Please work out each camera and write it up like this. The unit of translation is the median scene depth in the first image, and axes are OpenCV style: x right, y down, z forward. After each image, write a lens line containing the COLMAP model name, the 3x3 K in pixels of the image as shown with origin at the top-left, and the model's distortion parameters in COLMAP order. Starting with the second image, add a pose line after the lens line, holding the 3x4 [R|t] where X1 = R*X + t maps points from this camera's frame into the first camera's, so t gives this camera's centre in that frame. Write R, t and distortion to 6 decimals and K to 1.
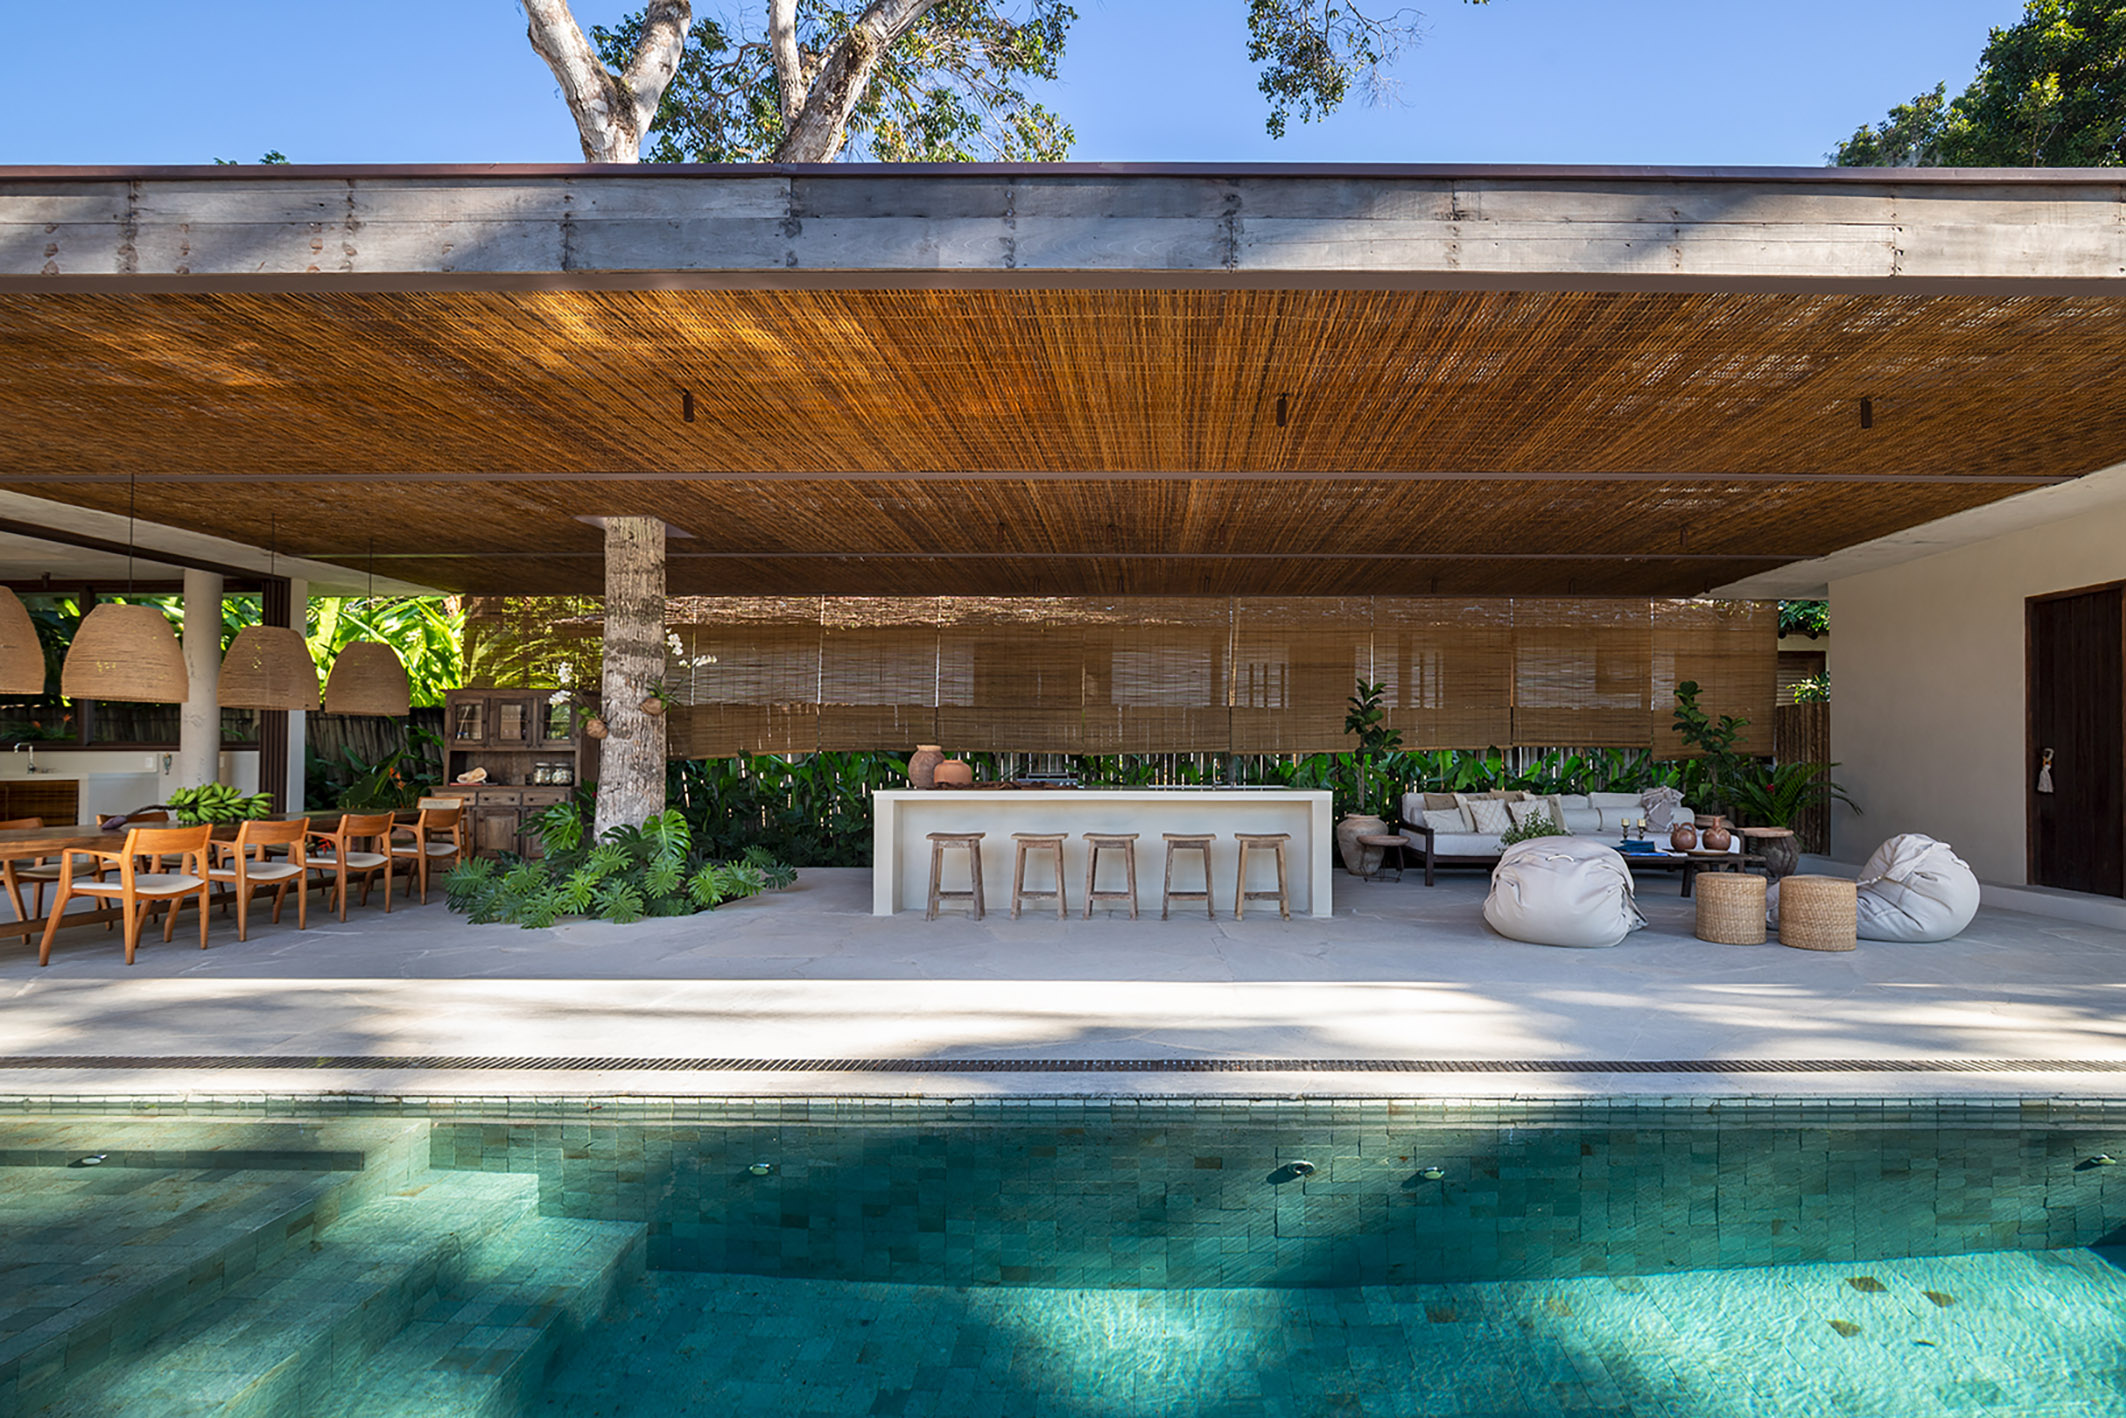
lens RADIAL K [[1034.8, 0, 1153.7], [0, 1034.8, 749.1], [0, 0, 1]] dist [-0.008832, 0.001118]
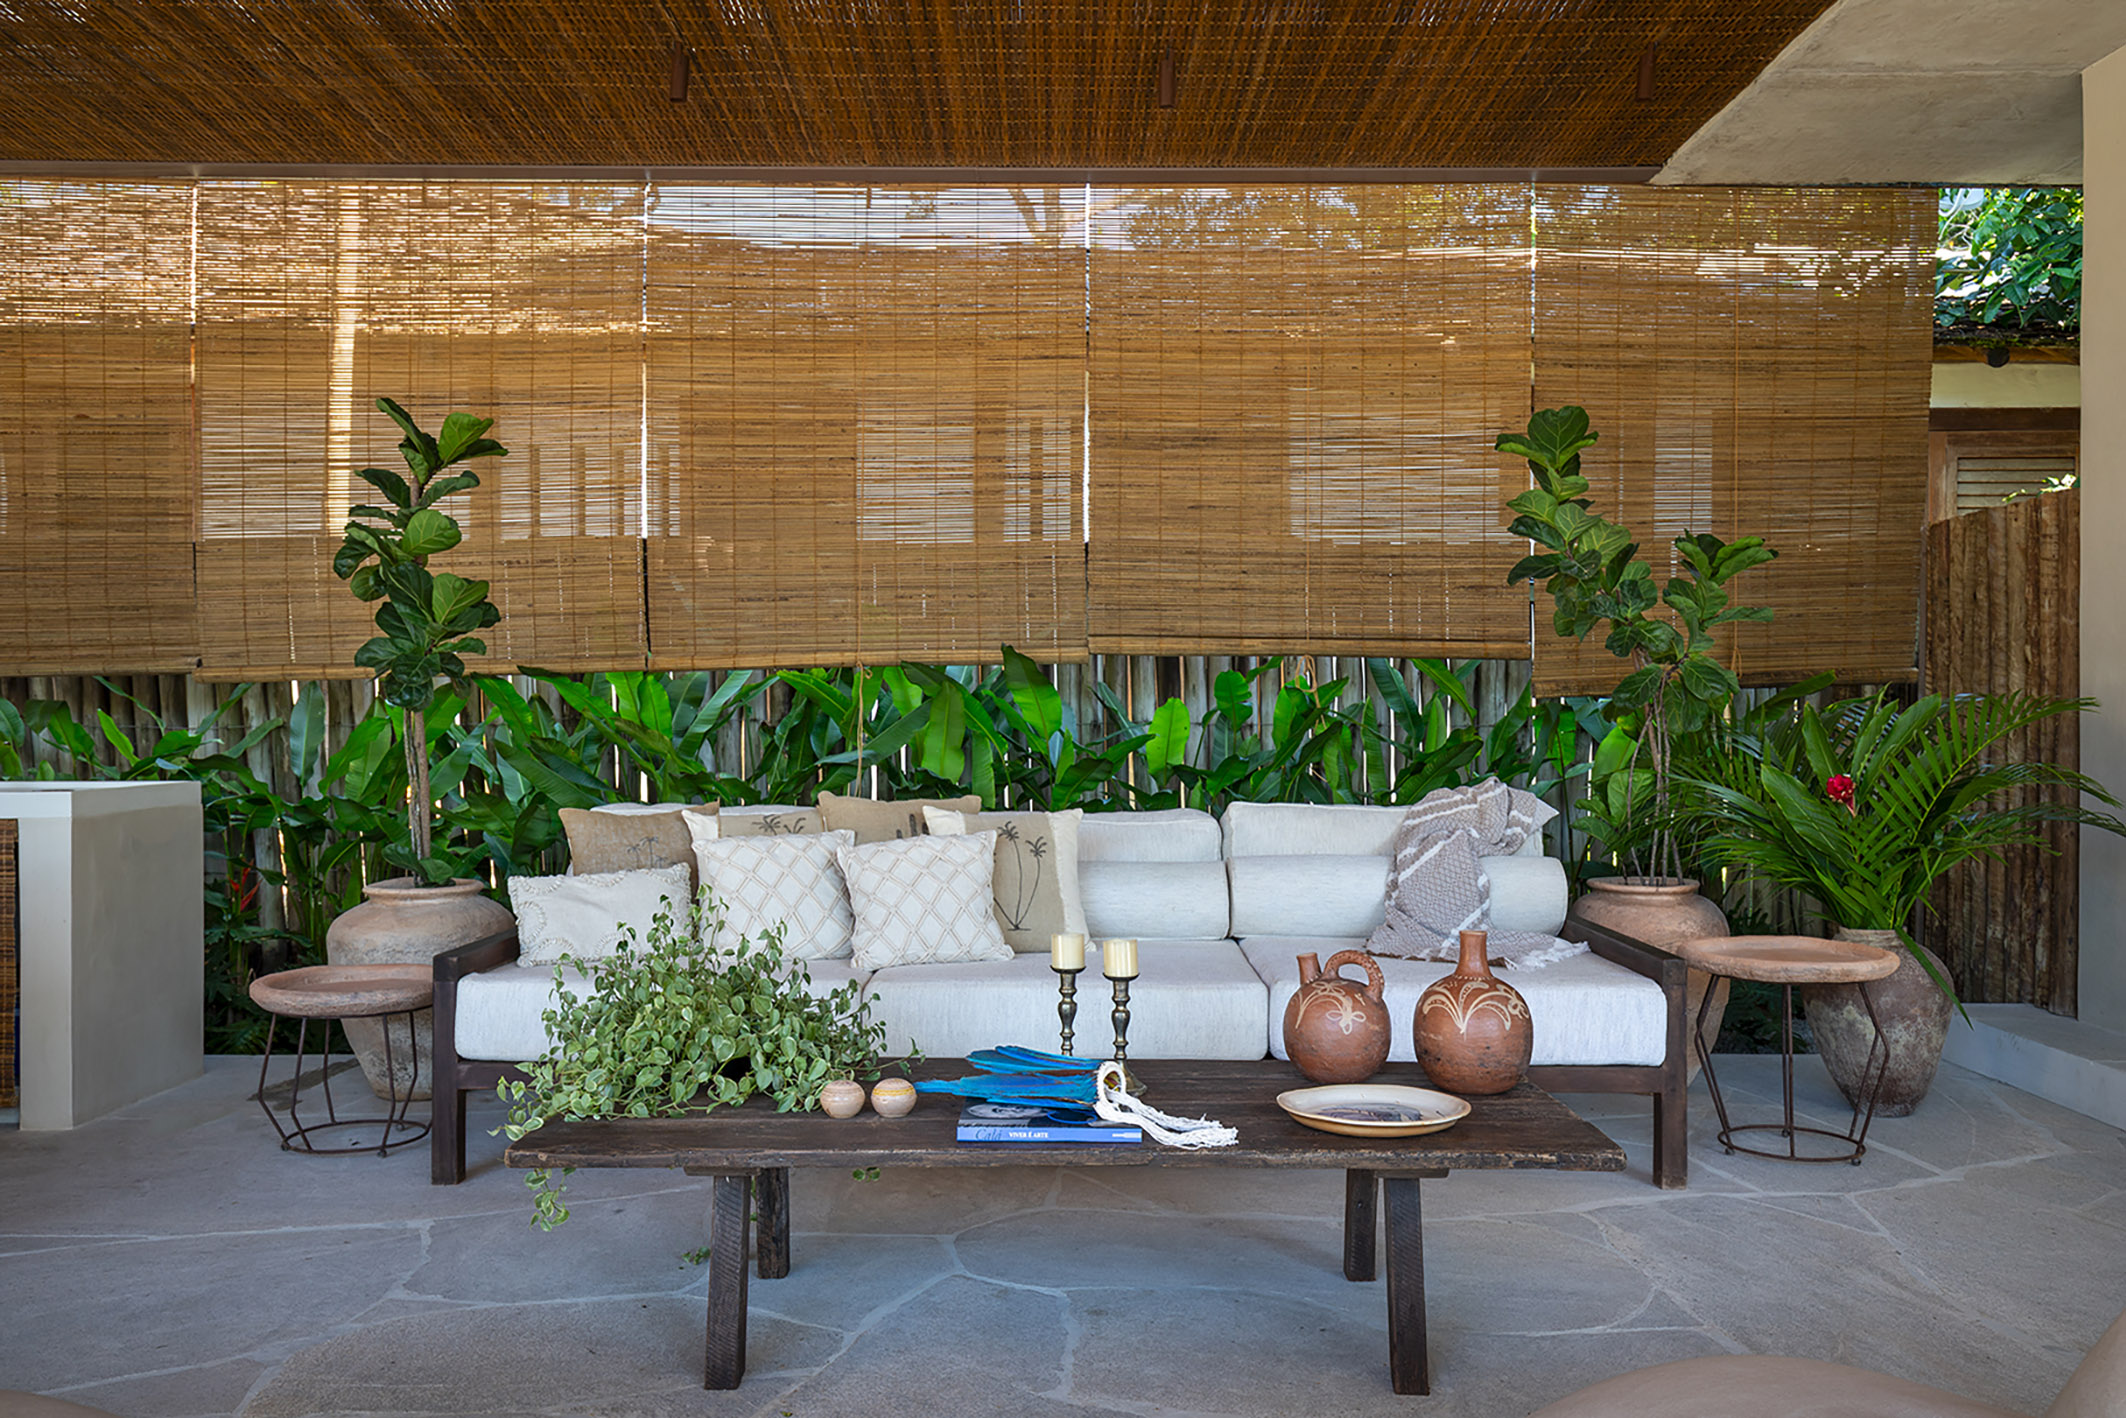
lens RADIAL K [[1763.2, 0, 1066.1], [0, 1763.2, 721.8], [0, 0, 1]] dist [0.053150, -0.004116]
pose [[0.999993, -0.001245, 0.003582, 0.475558], [0.001208, 0.999946, 0.010278, 0.018097], [-0.003595, -0.010274, 0.999941, 0.641767]]
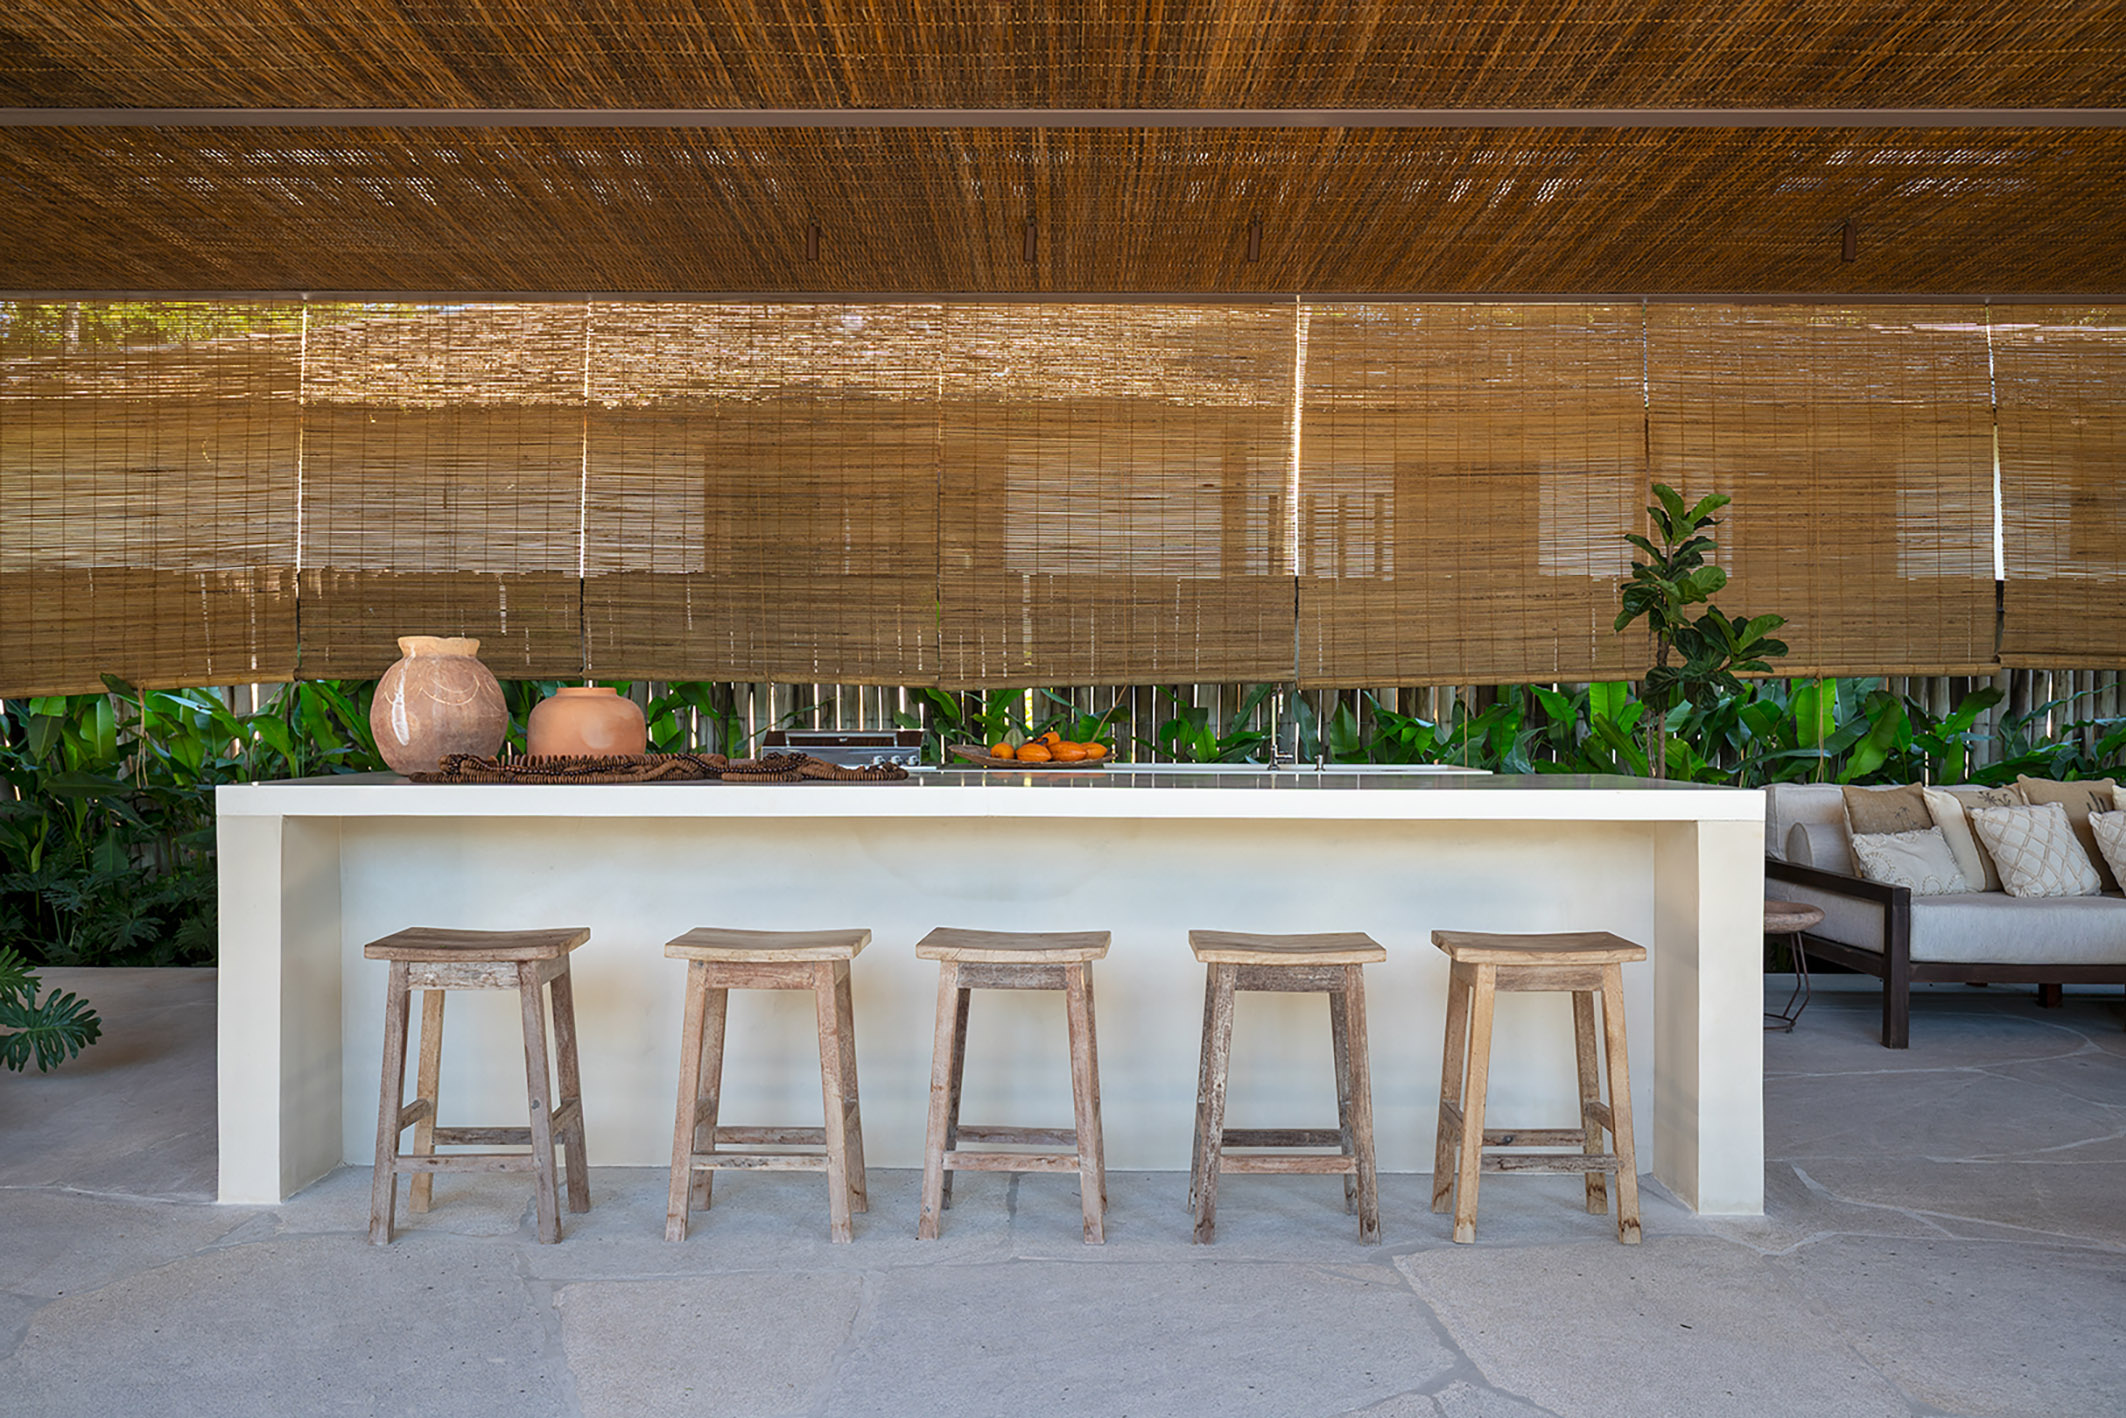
lens RADIAL K [[1677.4, 0, 1051.3], [0, 1677.4, 710.4], [0, 0, 1]] dist [0.001569, -0.003789]
pose [[0.999959, 0.000435, -0.009039, -0.024258], [-0.000362, 0.999967, 0.008106, 0.012903], [0.009042, -0.008102, 0.999926, 0.473174]]
